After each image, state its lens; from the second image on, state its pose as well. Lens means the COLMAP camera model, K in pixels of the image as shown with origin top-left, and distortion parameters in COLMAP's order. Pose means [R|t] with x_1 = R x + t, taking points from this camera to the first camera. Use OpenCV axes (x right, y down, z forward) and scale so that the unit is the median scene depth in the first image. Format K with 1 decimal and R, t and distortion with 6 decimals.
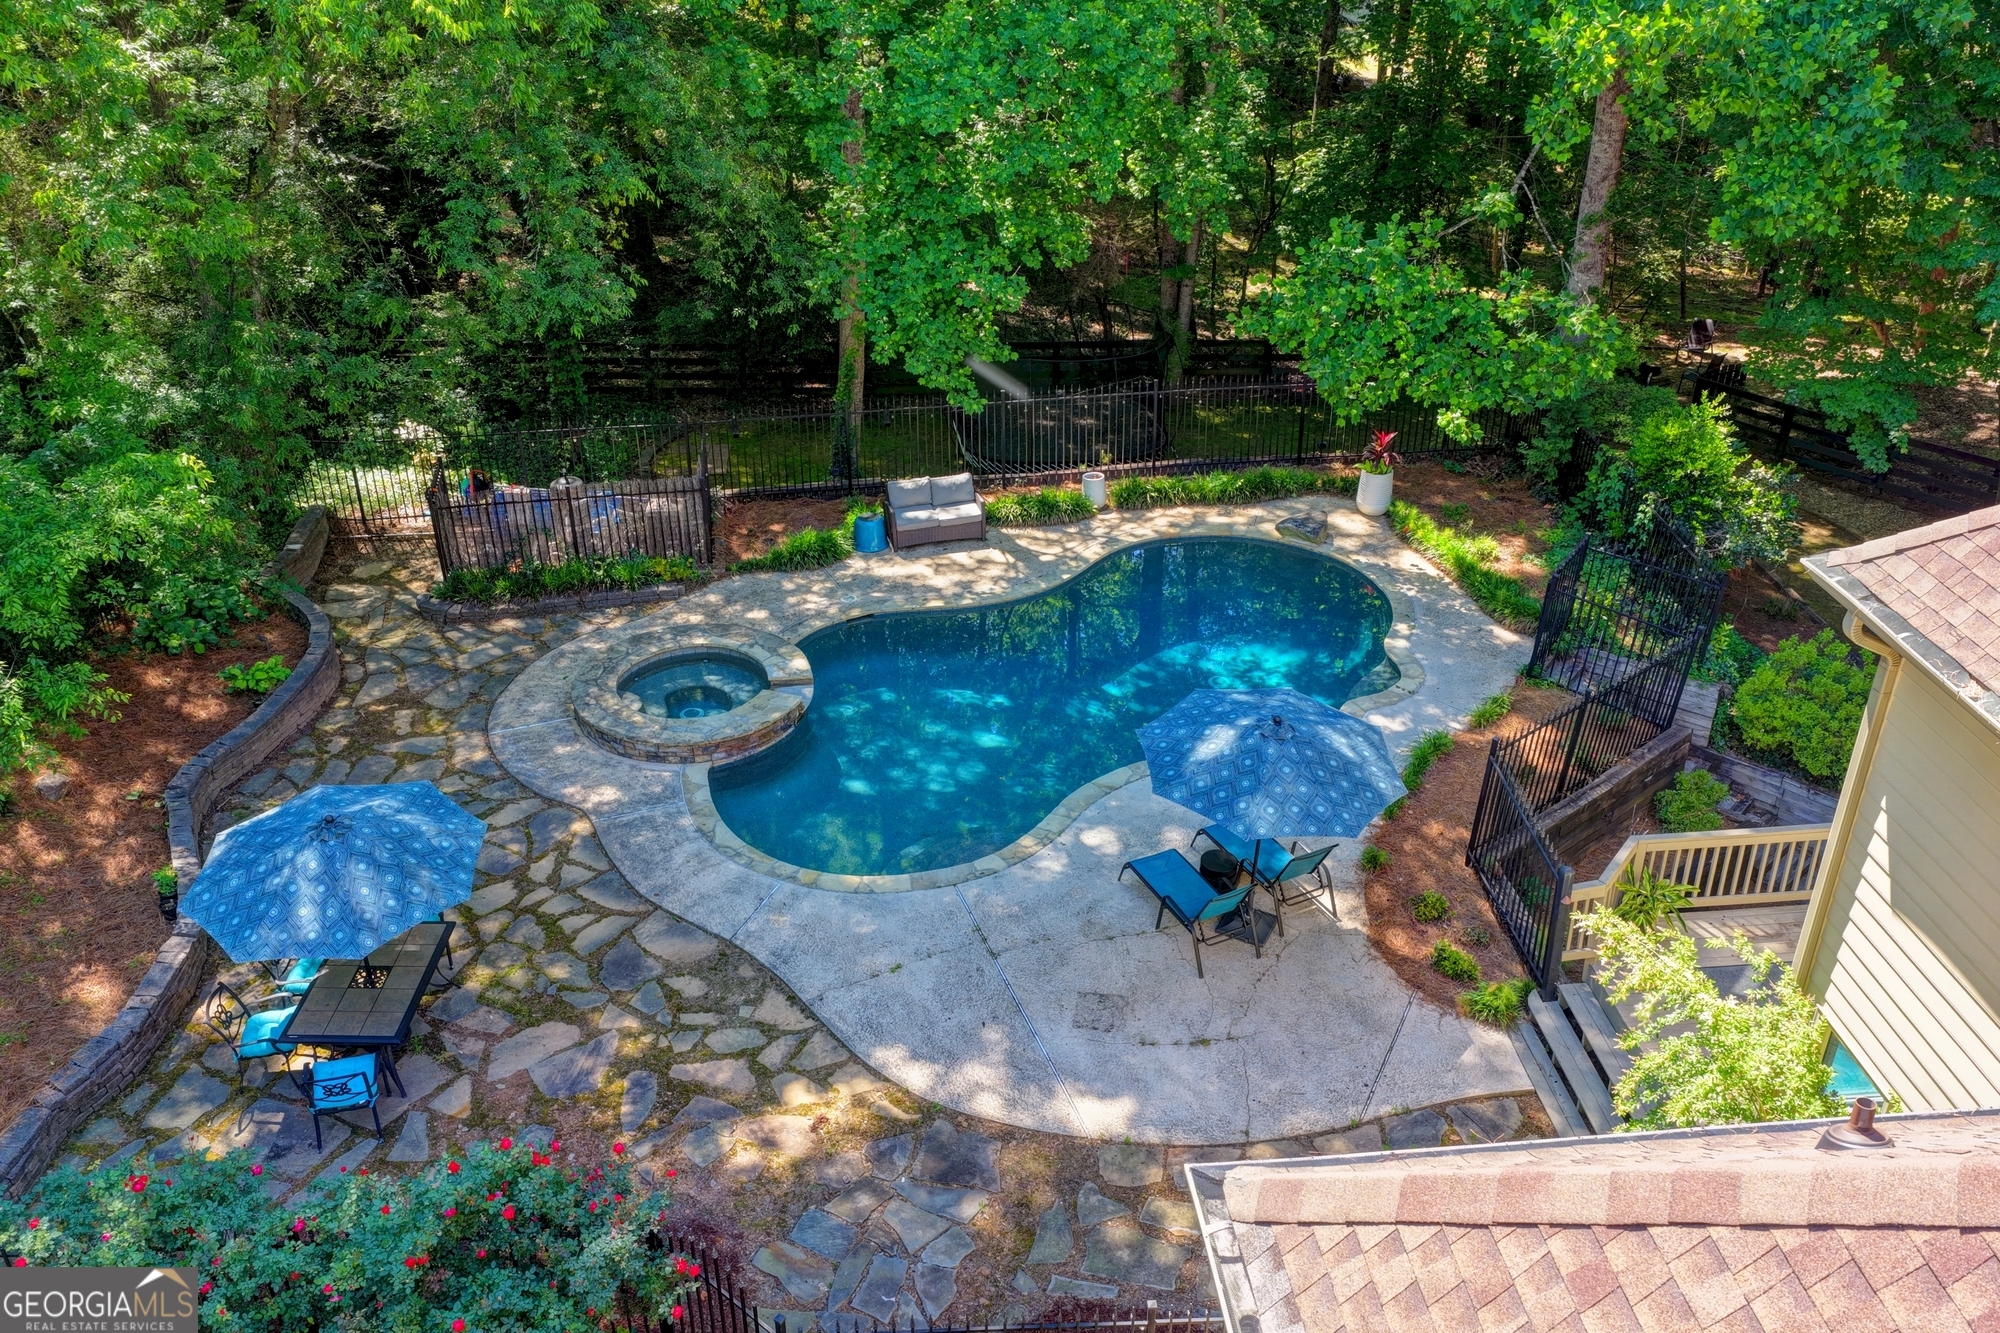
lens RADIAL K [[1670.5, 0, 1006.3], [0, 1670.5, 672.0], [0, 0, 1]] dist [-0.011878, 0.037217]
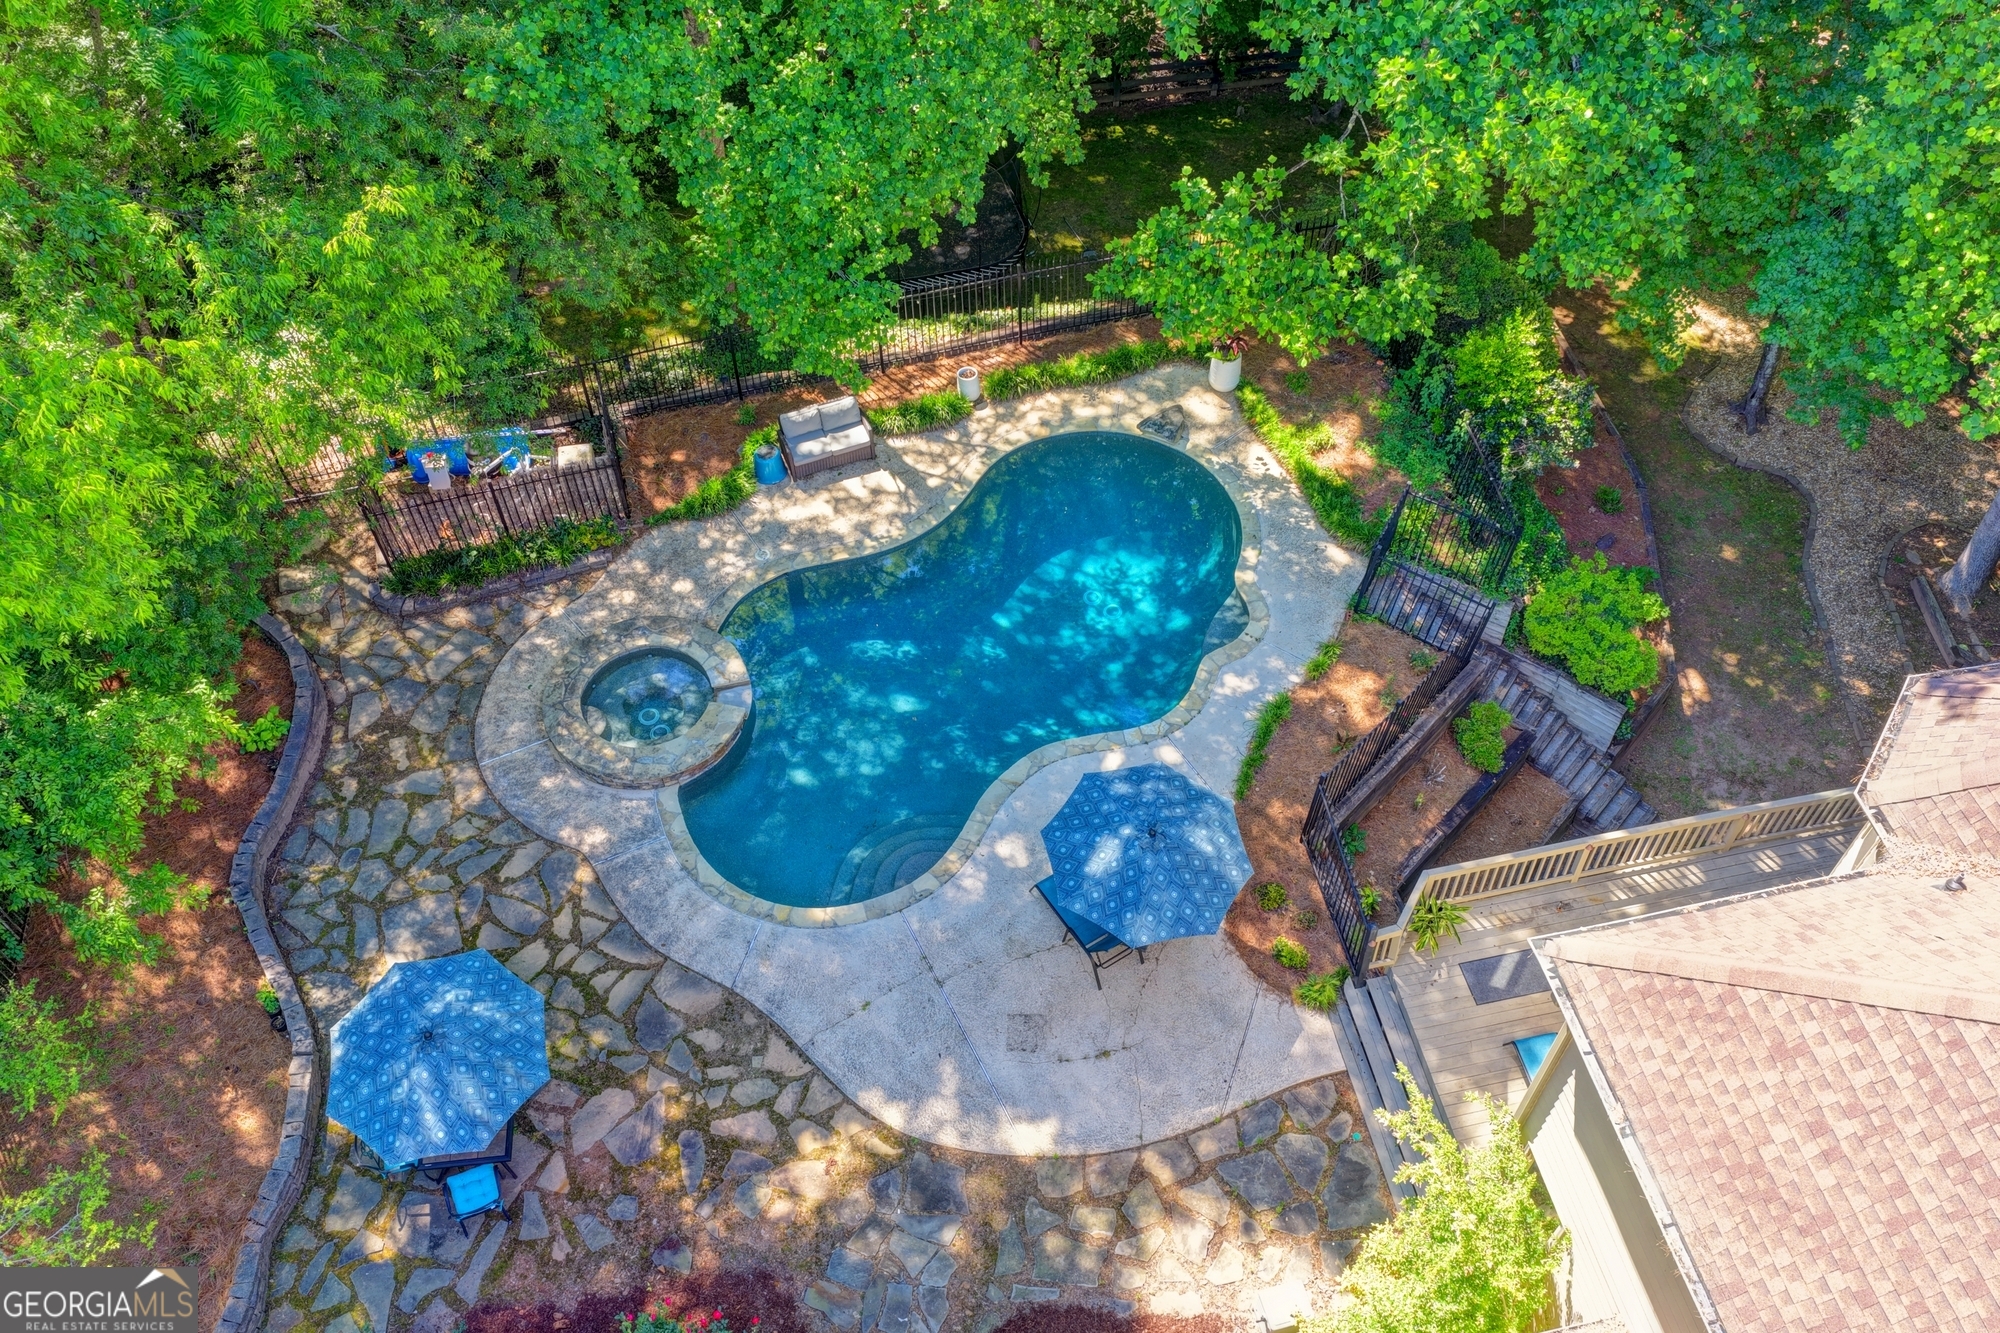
lens RADIAL K [[1670.5, 0, 1008.0], [0, 1670.5, 682.1], [0, 0, 1]] dist [-0.011878, 0.037217]
pose [[0.993277, -0.095318, 0.065688, -0.014172], [0.062935, 0.920913, 0.384654, -0.435819], [-0.097157, -0.377934, 0.920721, -0.085229]]
